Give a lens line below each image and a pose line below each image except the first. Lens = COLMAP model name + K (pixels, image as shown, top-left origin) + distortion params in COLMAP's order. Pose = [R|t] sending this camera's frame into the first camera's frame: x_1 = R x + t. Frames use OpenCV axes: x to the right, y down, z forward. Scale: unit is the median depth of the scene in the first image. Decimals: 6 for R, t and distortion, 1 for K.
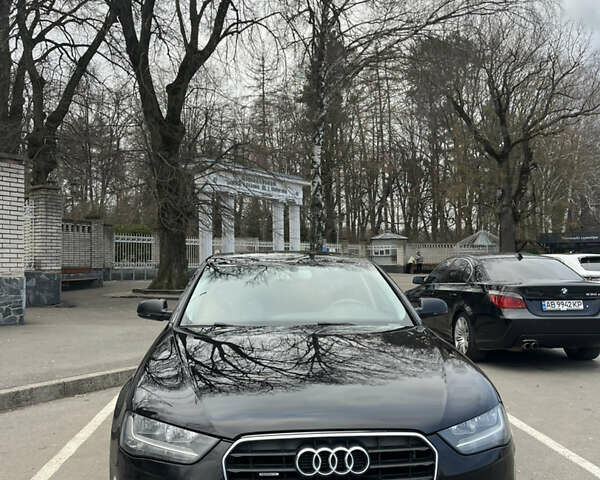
lens RADIAL K [[611.3, 0, 300.0], [0, 611.3, 240.0], [0, 0, 1]] dist [0.045831, -0.013146]
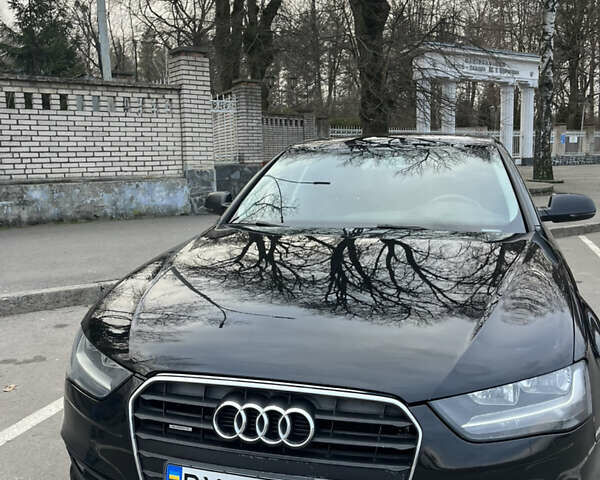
lens RADIAL K [[611.3, 0, 300.0], [0, 611.3, 240.0], [0, 0, 1]] dist [0.045831, -0.013146]
pose [[0.928225, 0.039196, -0.369950, 0.306689], [0.024926, 0.985647, 0.166969, 0.035048], [0.371184, -0.164206, 0.913925, 0.369738]]
